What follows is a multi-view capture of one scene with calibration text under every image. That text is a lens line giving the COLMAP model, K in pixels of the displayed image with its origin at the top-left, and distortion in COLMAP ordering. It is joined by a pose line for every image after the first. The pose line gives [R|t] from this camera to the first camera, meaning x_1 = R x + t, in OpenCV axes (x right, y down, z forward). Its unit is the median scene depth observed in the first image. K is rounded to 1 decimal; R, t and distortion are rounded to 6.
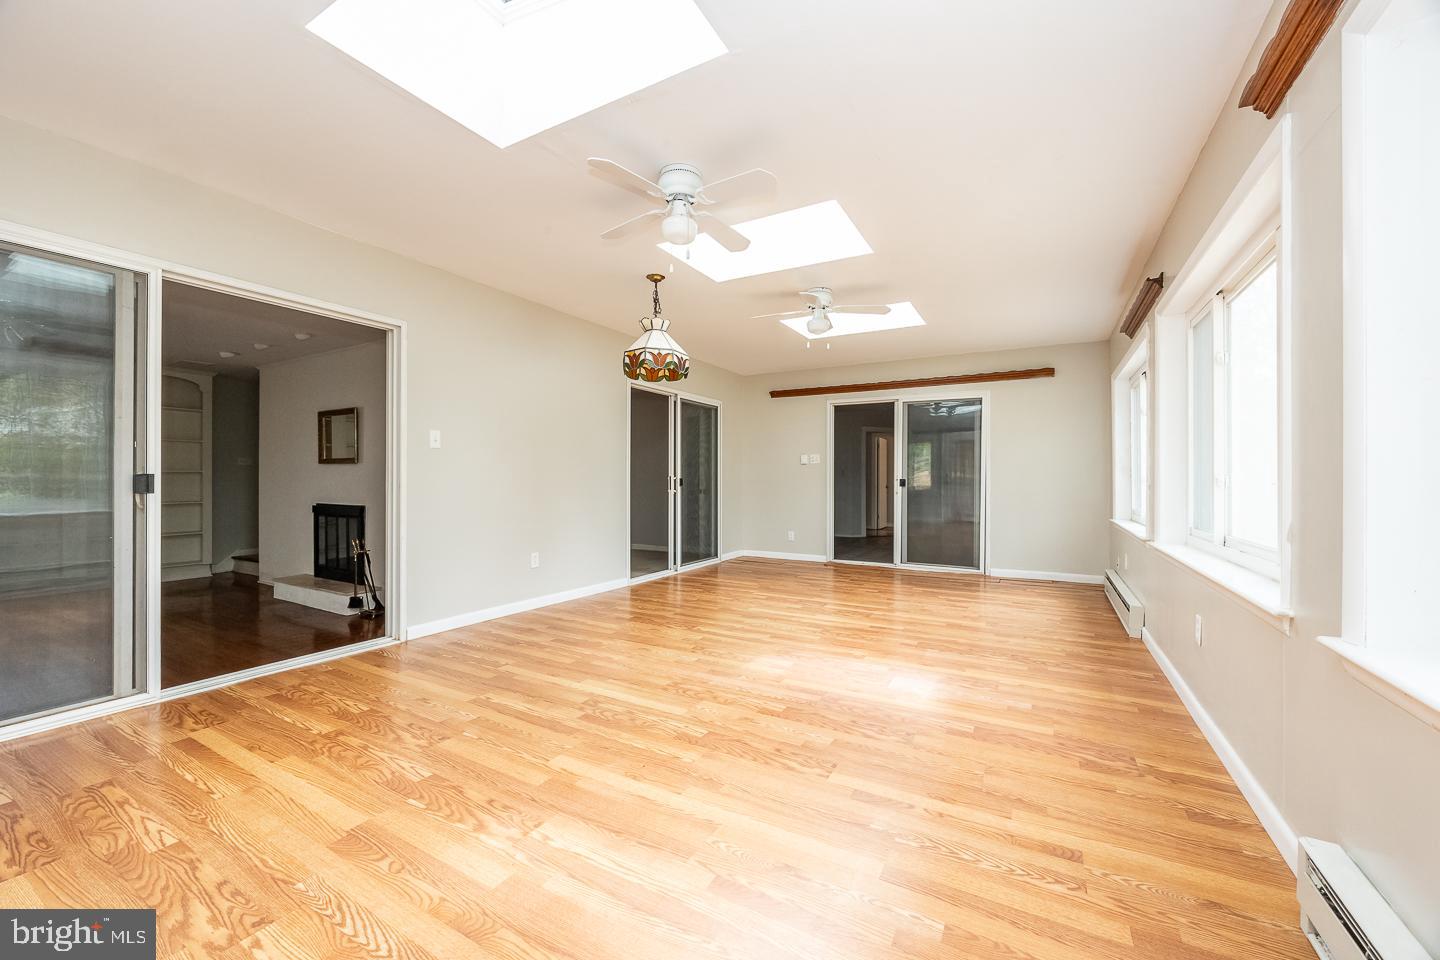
lens RADIAL K [[556.6, 0, 735.6], [0, 556.6, 475.7], [0, 0, 1]] dist [-0.003155, 0.000021]
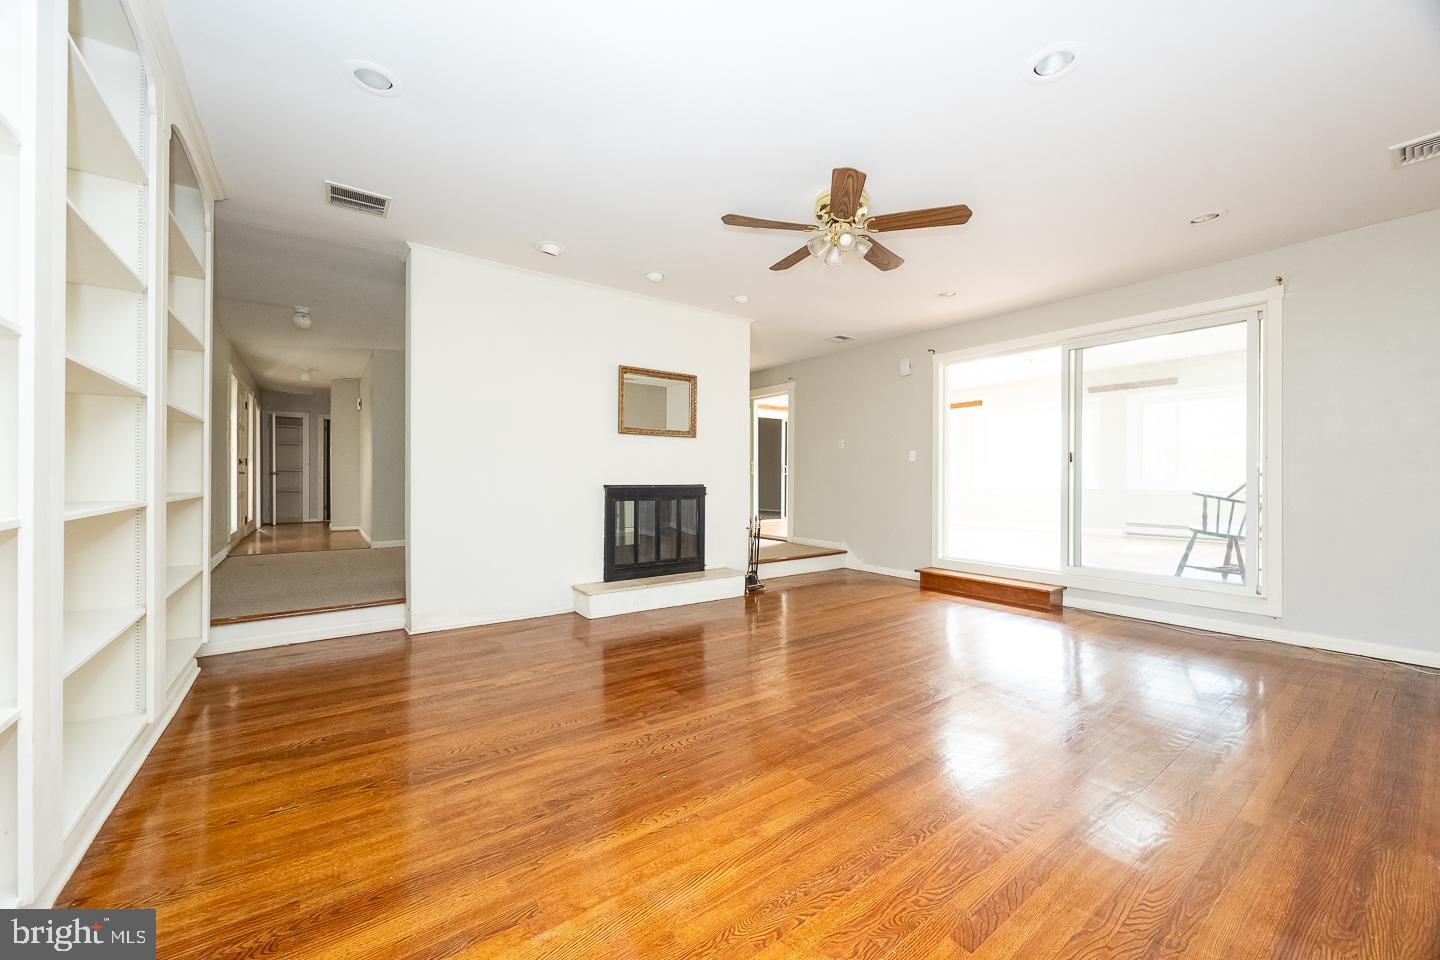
lens RADIAL K [[556.6, 0, 735.6], [0, 556.6, 475.7], [0, 0, 1]] dist [-0.003155, 0.000021]
pose [[0.392162, 0.007205, 0.919868, -1.395787], [-0.008974, 0.999952, -0.004007, 0.039522], [-0.919852, -0.006684, 0.392208, 0.550118]]
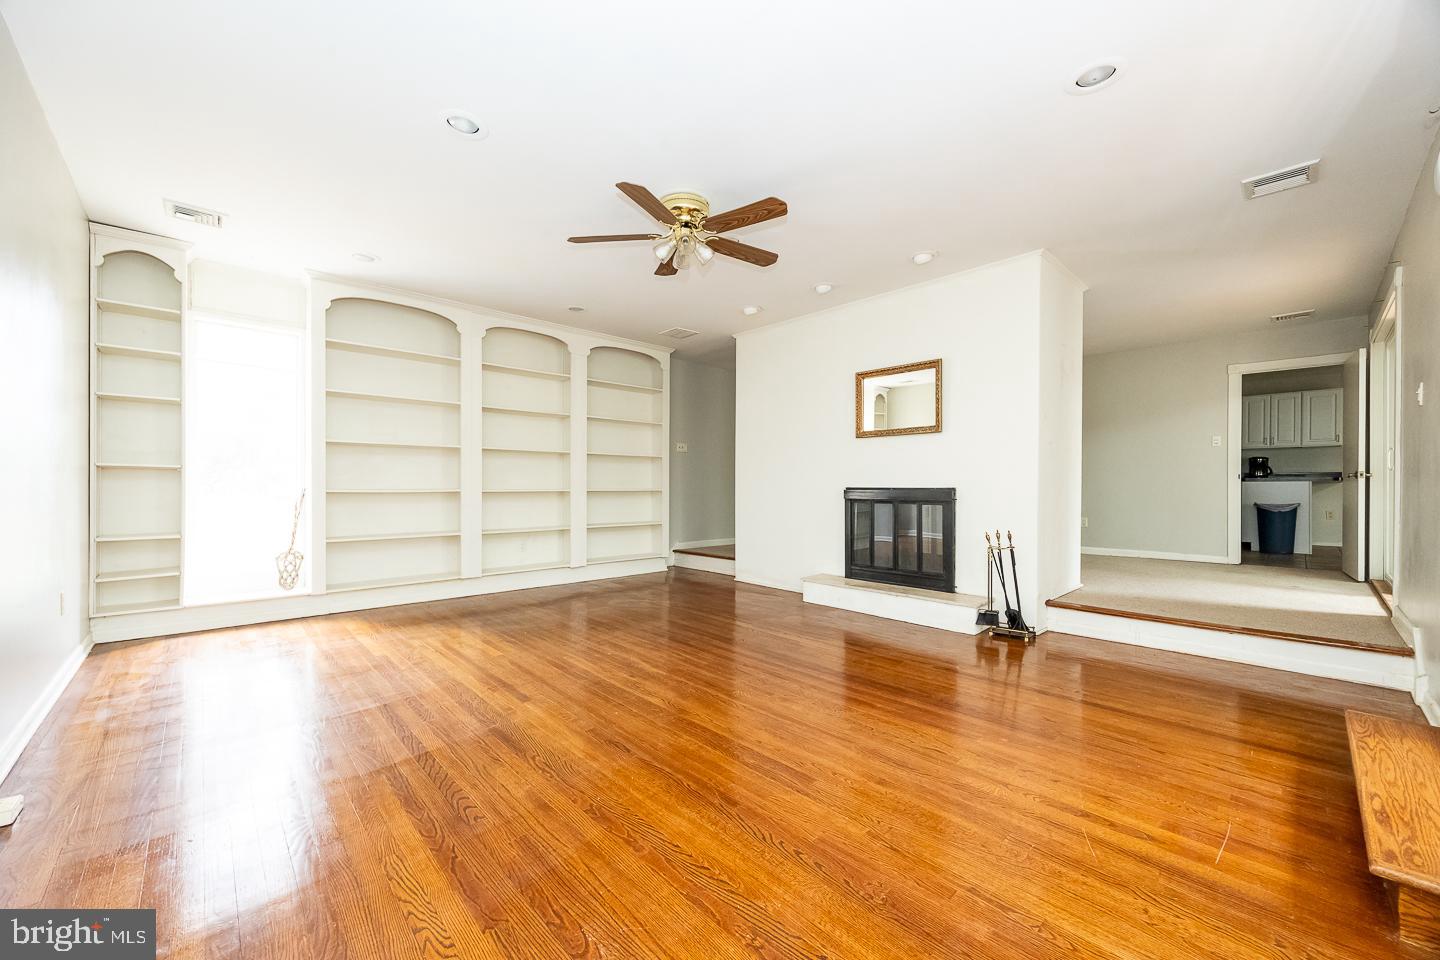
lens RADIAL K [[560.1, 0, 712.9], [0, 560.1, 492.4], [0, 0, 1]] dist [0.000163, 0.000029]
pose [[0.952573, 0.002239, -0.304303, -0.700963], [0.003545, 0.999823, 0.018455, 0.041386], [0.304291, -0.018659, 0.952396, 0.165880]]
